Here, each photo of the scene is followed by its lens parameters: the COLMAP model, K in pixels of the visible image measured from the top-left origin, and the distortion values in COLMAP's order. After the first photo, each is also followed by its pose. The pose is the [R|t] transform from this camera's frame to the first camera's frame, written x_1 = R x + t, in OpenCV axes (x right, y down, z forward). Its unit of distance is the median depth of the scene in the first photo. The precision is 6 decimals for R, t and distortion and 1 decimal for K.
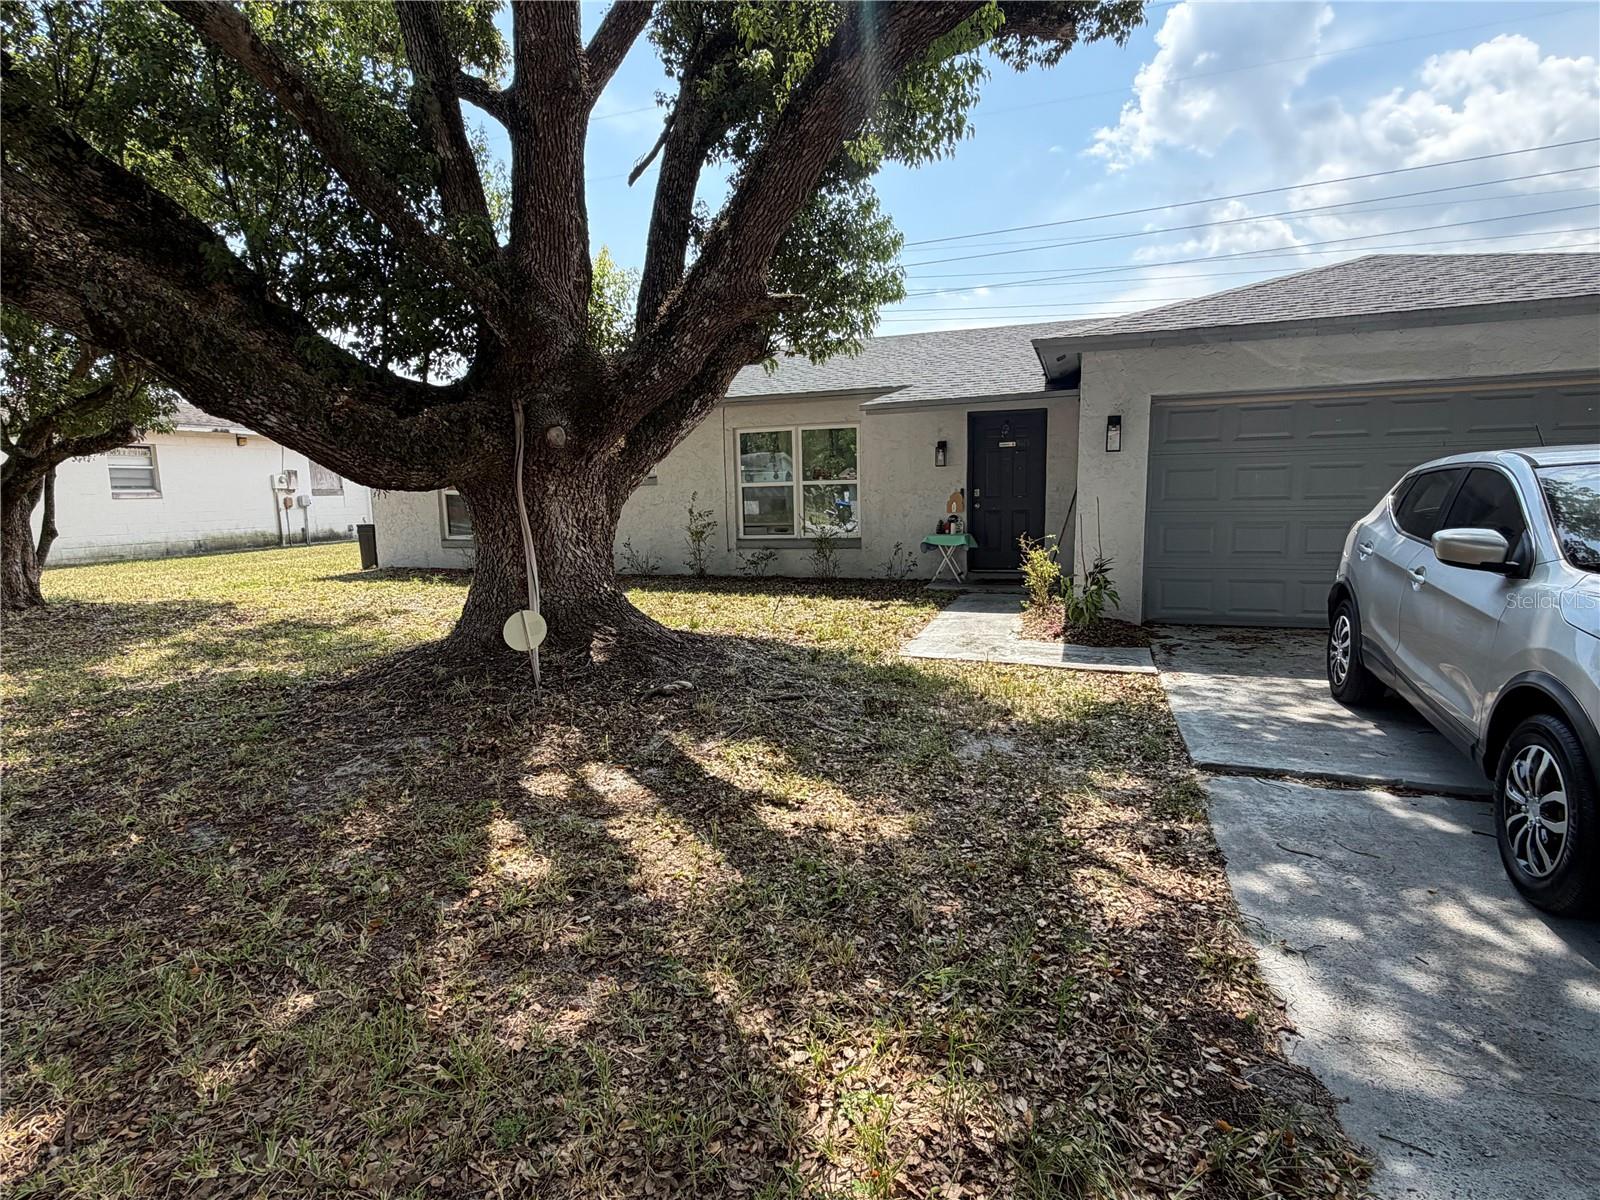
lens RADIAL K [[833.9, 0, 795.2], [0, 833.9, 600.4], [0, 0, 1]] dist [-0.002350, -0.000172]
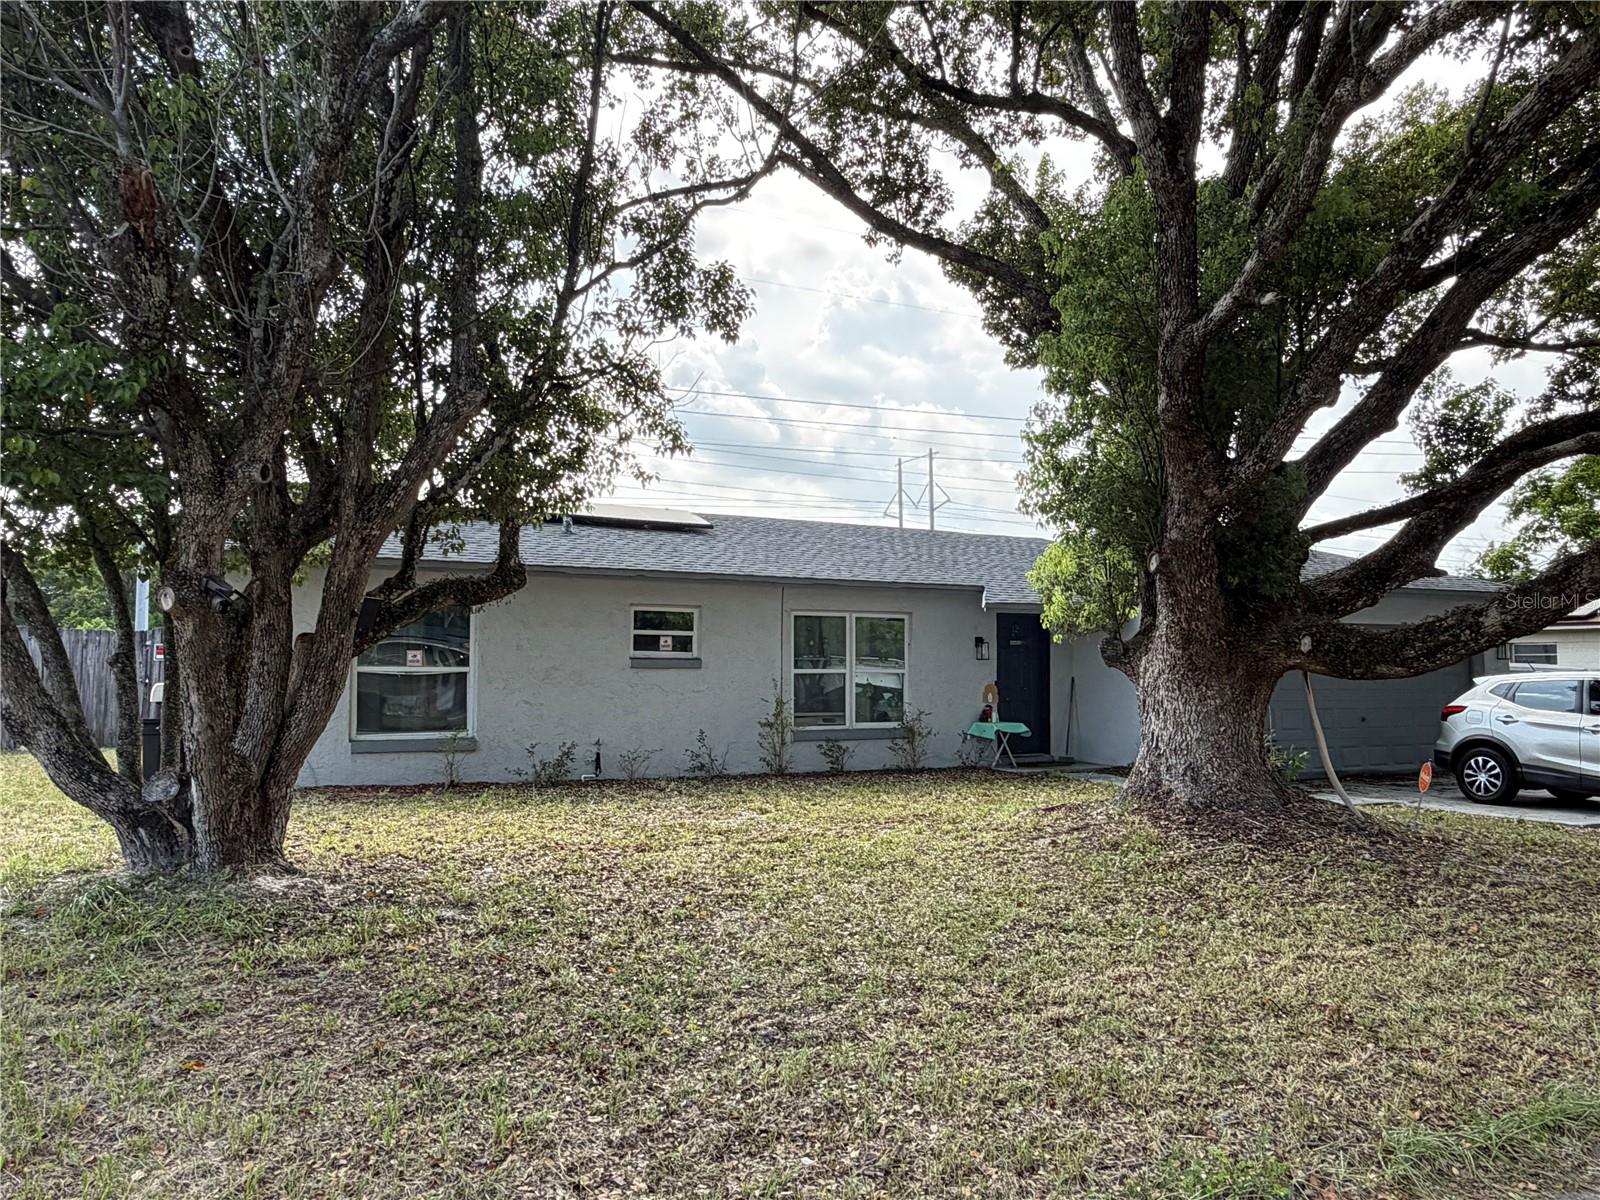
lens RADIAL K [[1113.9, 0, 797.7], [0, 1113.9, 608.6], [0, 0, 1]] dist [0.003057, -0.002251]
pose [[0.686010, 0.062665, 0.724888, -1.048850], [0.076232, 0.984610, -0.157261, -0.014341], [-0.723587, 0.163142, 0.670676, 0.179354]]
